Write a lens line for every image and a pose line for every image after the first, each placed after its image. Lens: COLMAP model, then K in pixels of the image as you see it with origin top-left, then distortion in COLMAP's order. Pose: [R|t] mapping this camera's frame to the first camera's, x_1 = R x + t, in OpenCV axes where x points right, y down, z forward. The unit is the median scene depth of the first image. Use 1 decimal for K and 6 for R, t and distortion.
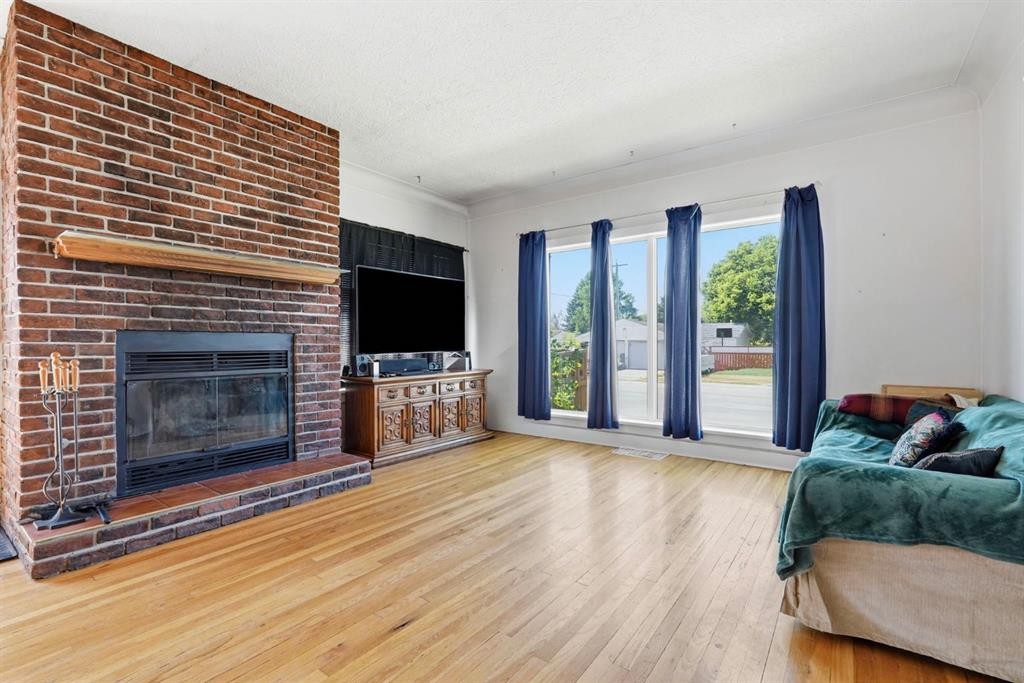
lens RADIAL K [[459.2, 0, 507.8], [0, 459.2, 347.9], [0, 0, 1]] dist [-0.016206, -0.000724]
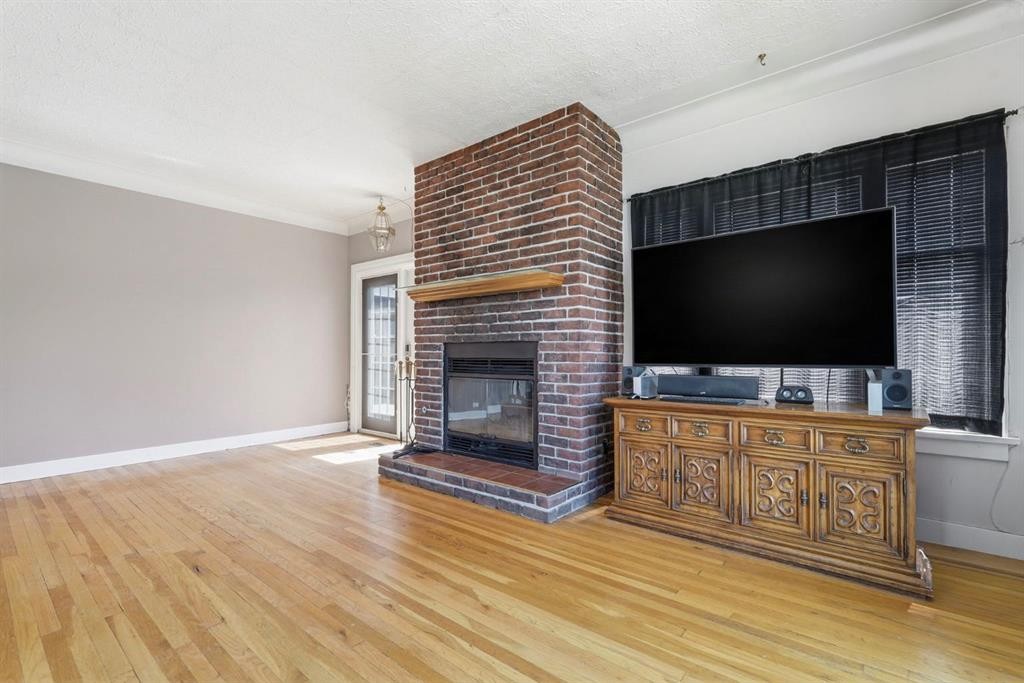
lens RADIAL K [[459.2, 0, 507.8], [0, 459.2, 347.9], [0, 0, 1]] dist [-0.016206, -0.000724]
pose [[-0.047947, -0.003192, -0.998845, 0.588827], [-0.002493, 0.999992, -0.003077, -0.015618], [0.998847, 0.002342, -0.047955, 1.102056]]
